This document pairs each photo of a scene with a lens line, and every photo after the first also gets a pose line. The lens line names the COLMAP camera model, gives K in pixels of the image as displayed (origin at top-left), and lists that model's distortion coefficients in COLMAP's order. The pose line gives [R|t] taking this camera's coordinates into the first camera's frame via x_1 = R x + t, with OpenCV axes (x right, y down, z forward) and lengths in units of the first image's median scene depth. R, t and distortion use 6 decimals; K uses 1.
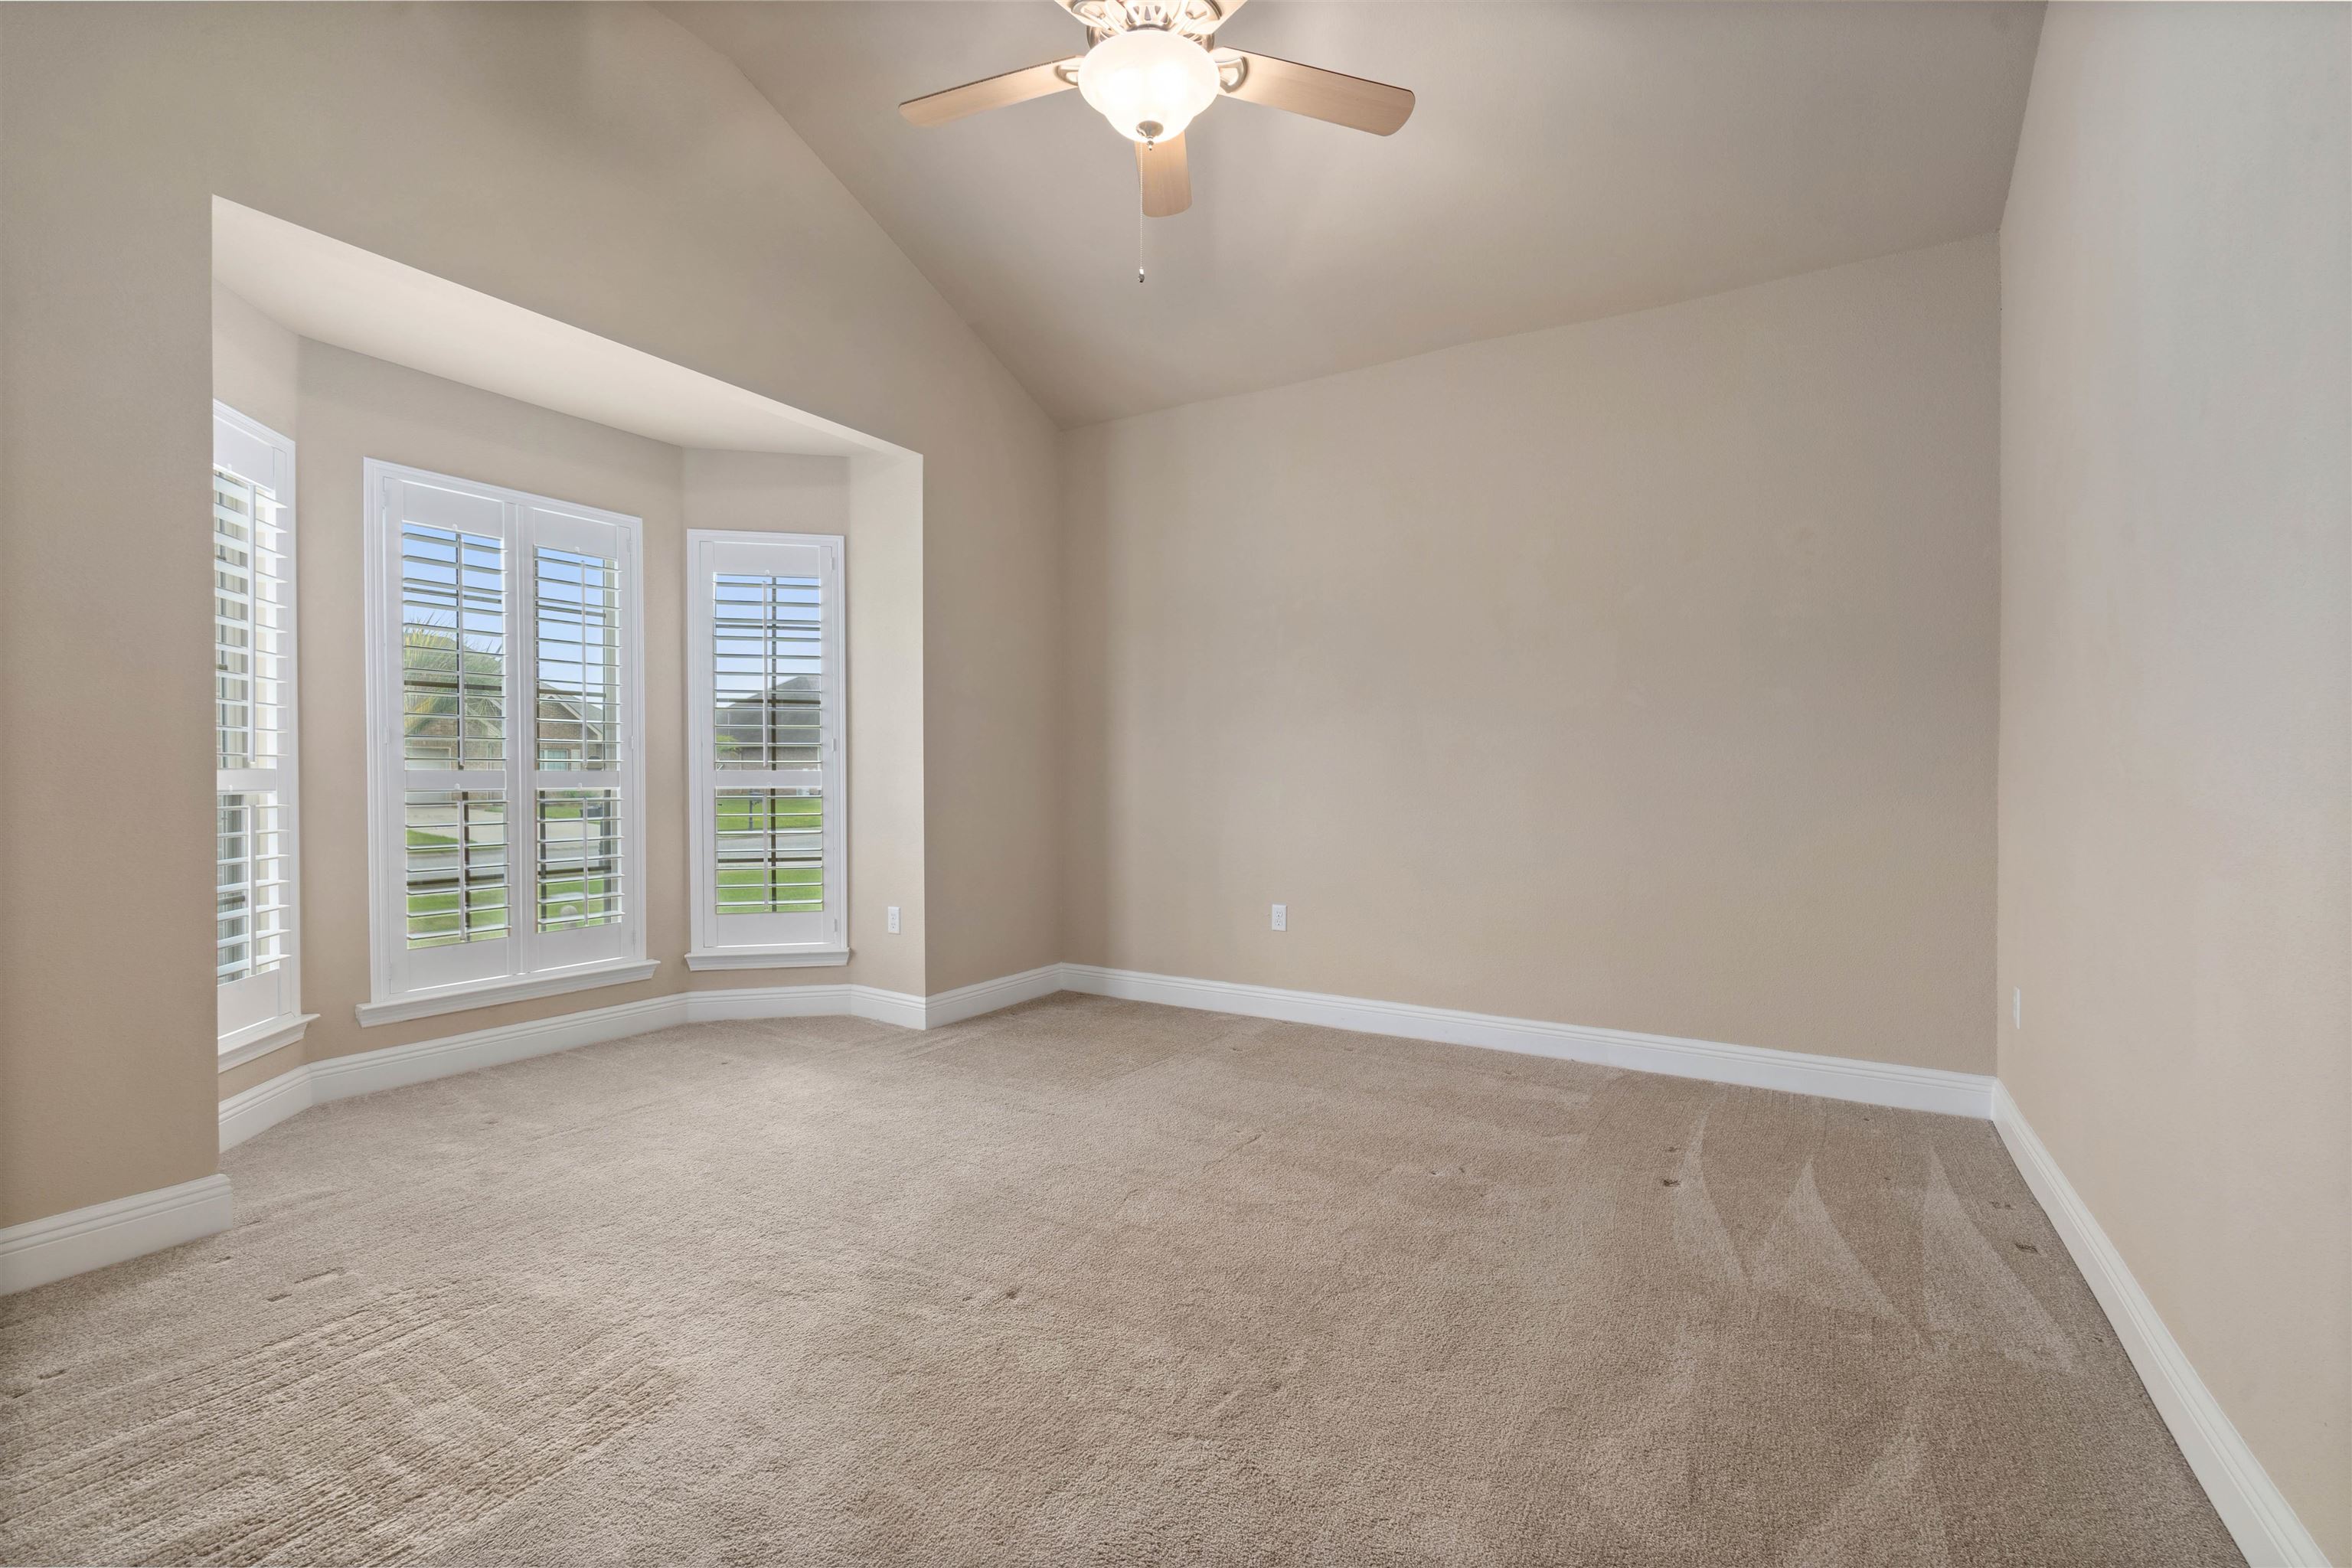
lens RADIAL K [[1020.2, 0, 1180.6], [0, 1020.2, 779.3], [0, 0, 1]] dist [-0.000381, 0.000434]
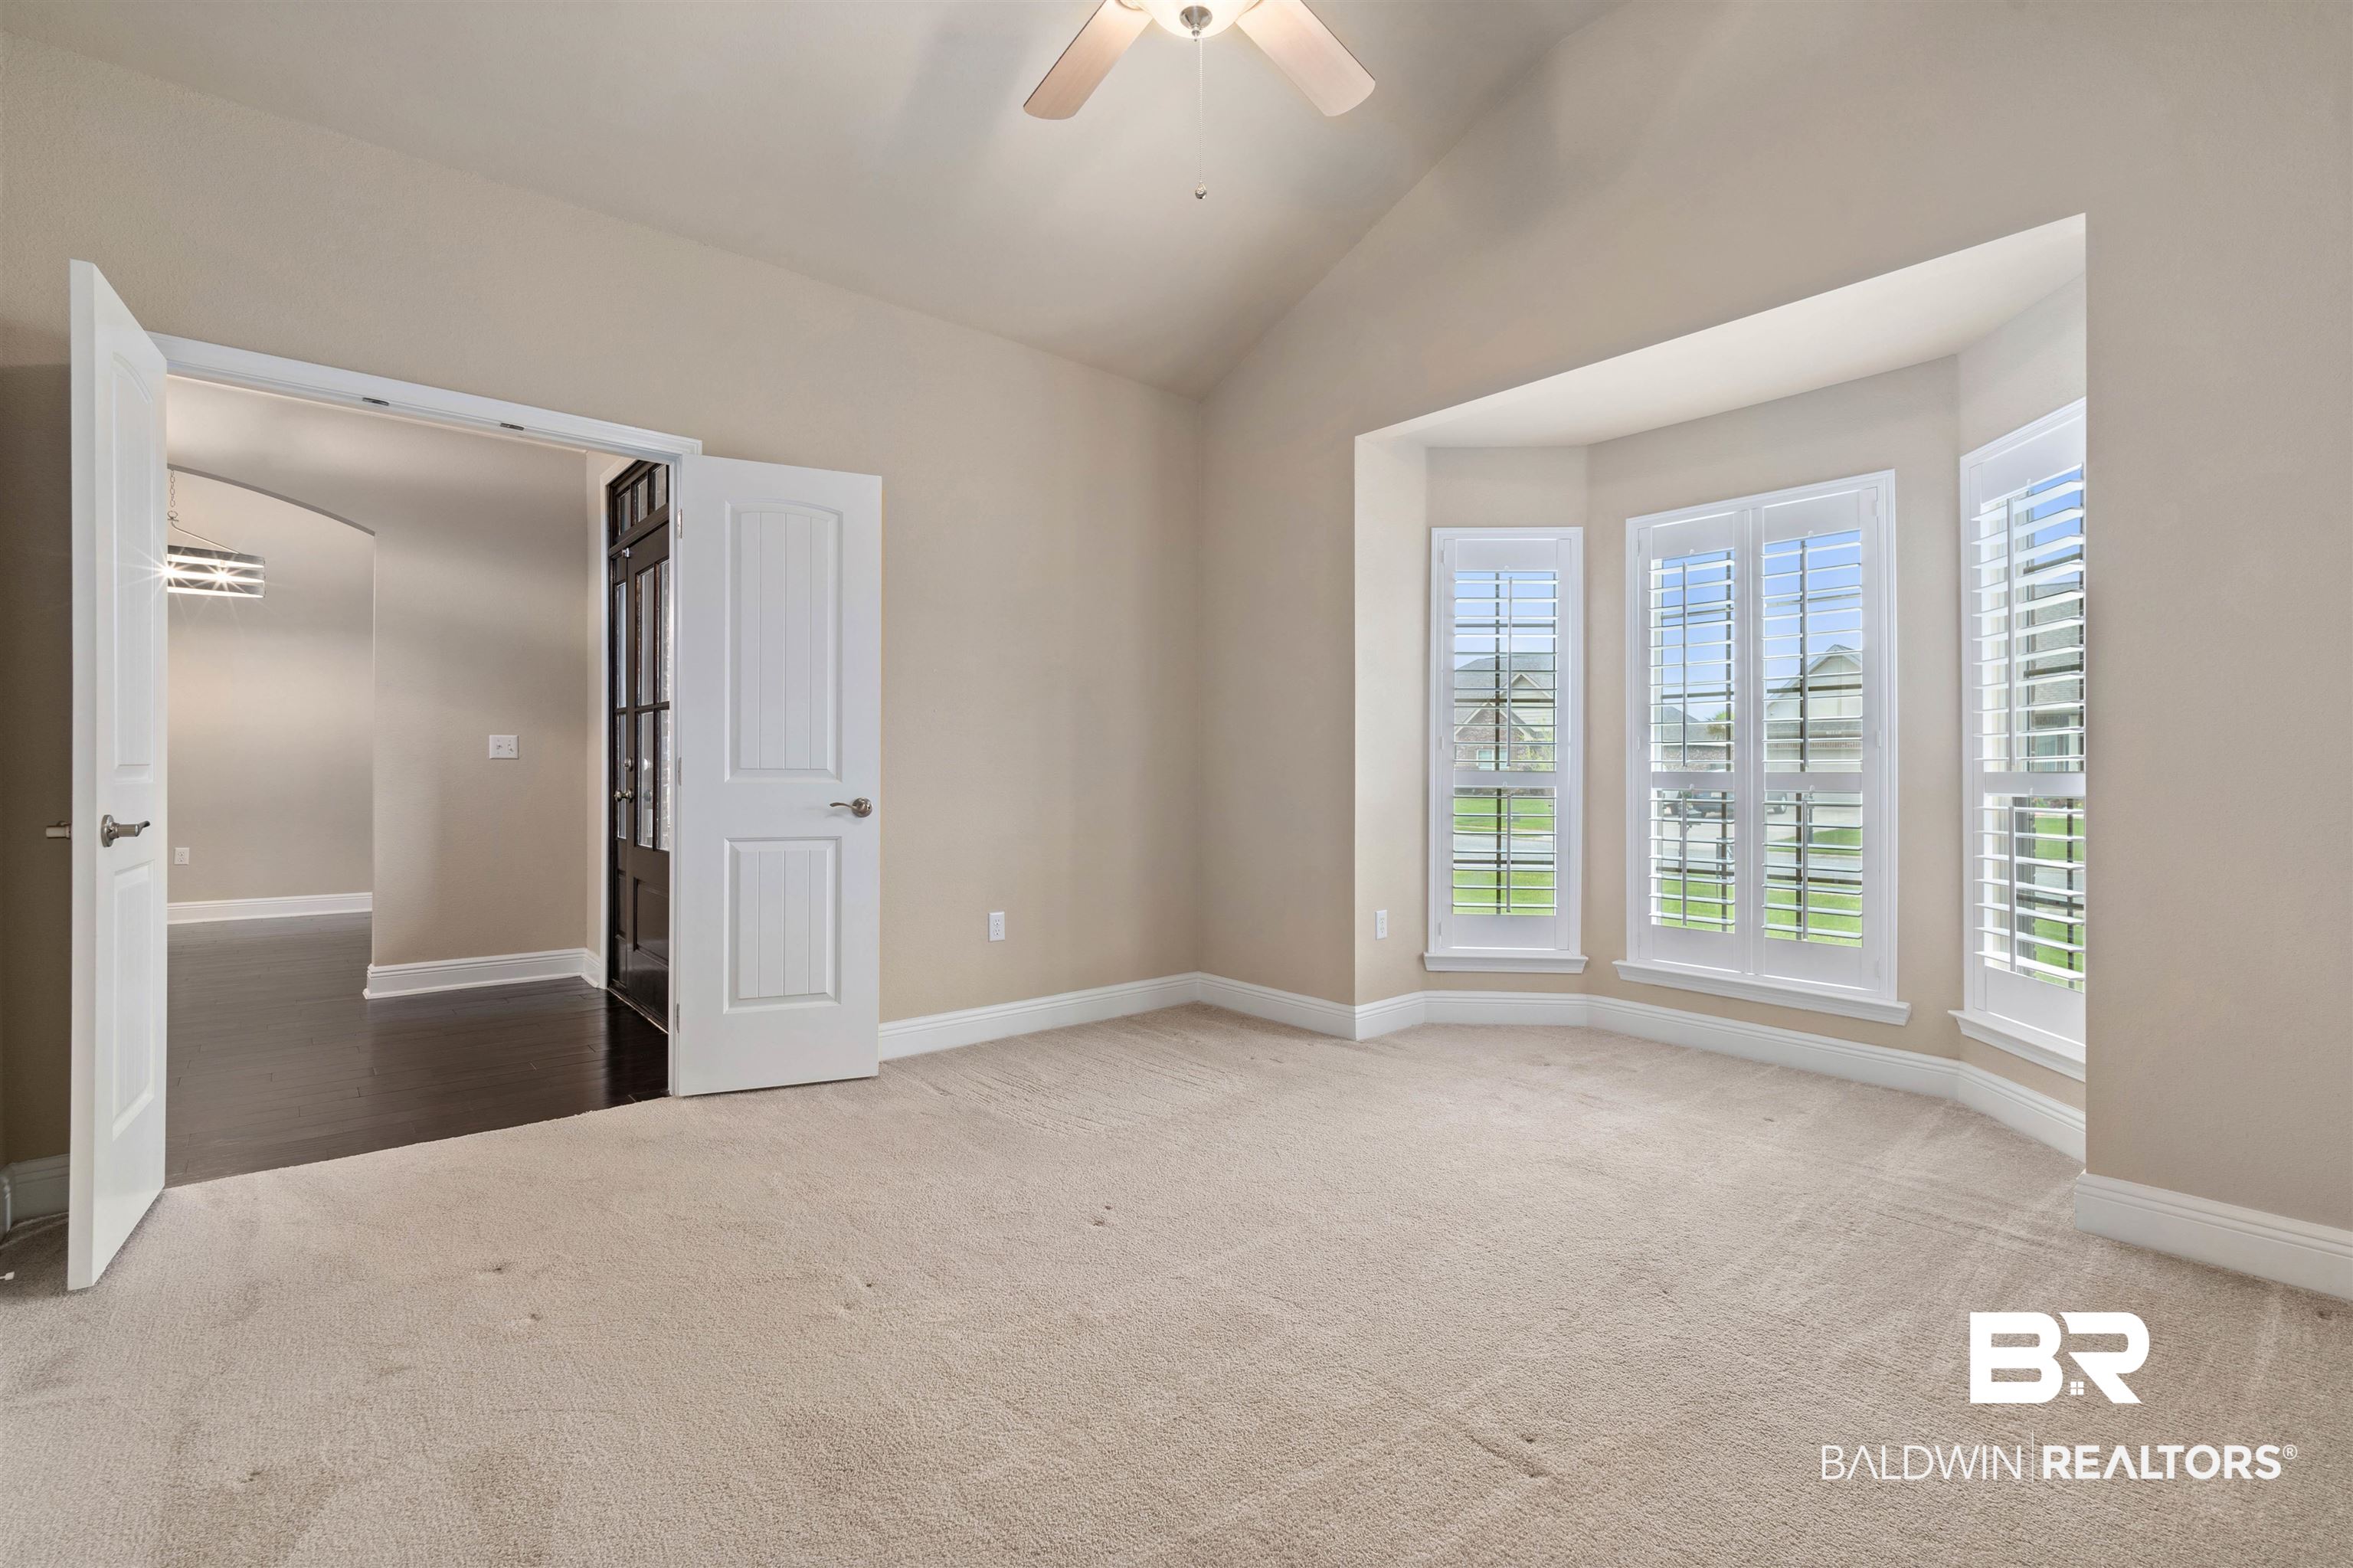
lens RADIAL K [[1020.7, 0, 1181.1], [0, 1020.7, 779.3], [0, 0, 1]] dist [-0.000381, 0.000434]
pose [[-0.301831, 0.001135, -0.953361, 0.562980], [-0.009894, 0.999942, 0.004323, 0.000146], [0.953310, 0.010738, -0.301802, 0.893717]]
